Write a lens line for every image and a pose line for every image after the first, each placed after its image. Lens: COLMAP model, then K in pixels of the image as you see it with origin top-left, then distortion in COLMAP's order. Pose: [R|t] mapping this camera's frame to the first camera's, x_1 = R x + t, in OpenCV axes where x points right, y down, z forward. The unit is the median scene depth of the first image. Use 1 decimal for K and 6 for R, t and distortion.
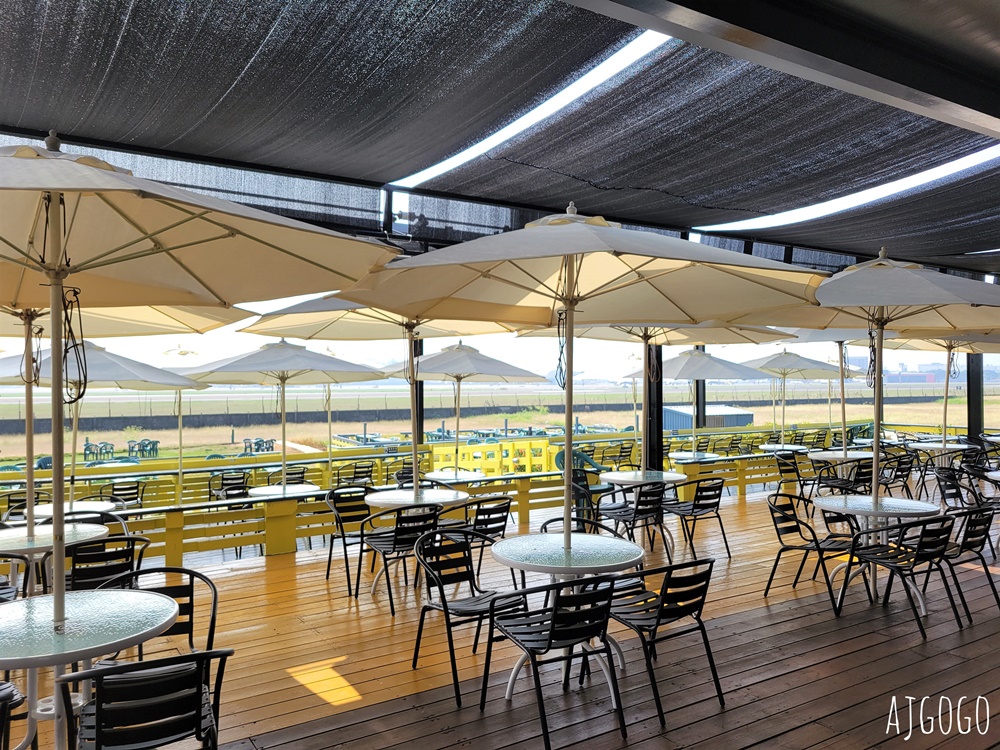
lens RADIAL K [[748.5, 0, 502.2], [0, 748.5, 372.6], [0, 0, 1]] dist [0.026020, -0.008448]
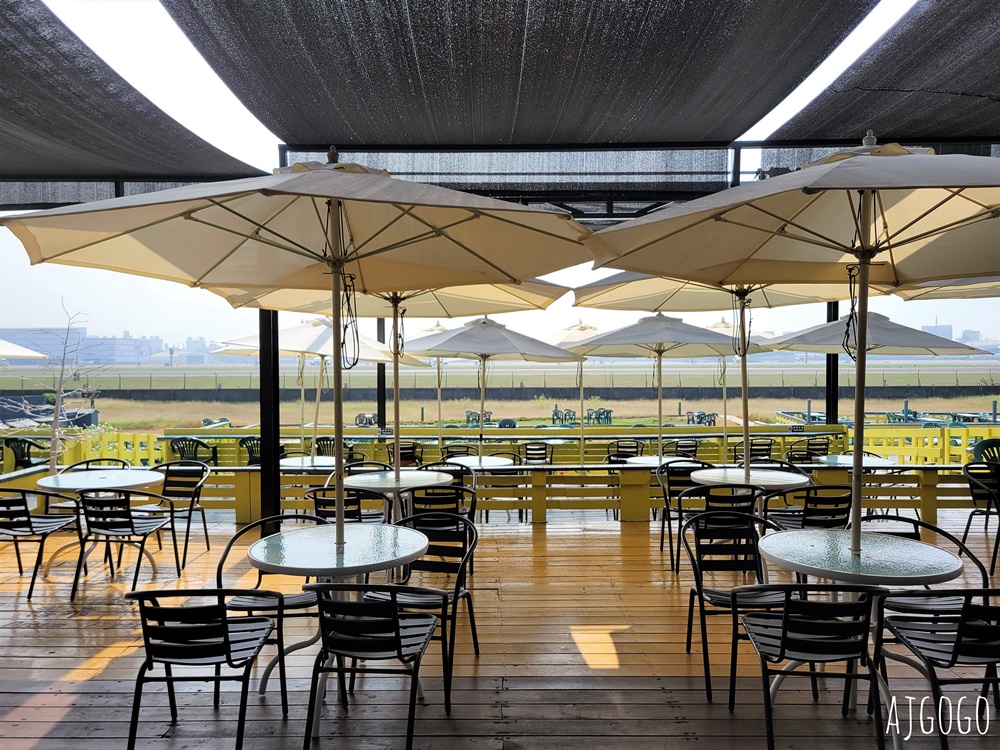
lens RADIAL K [[748.5, 0, 502.0], [0, 748.5, 378.4], [0, 0, 1]] dist [0.026020, -0.008448]
pose [[0.834768, 0.015315, -0.550389, 0.125861], [0.007627, 0.999196, 0.039370, 0.003846], [0.550549, -0.037062, 0.833980, 0.051733]]
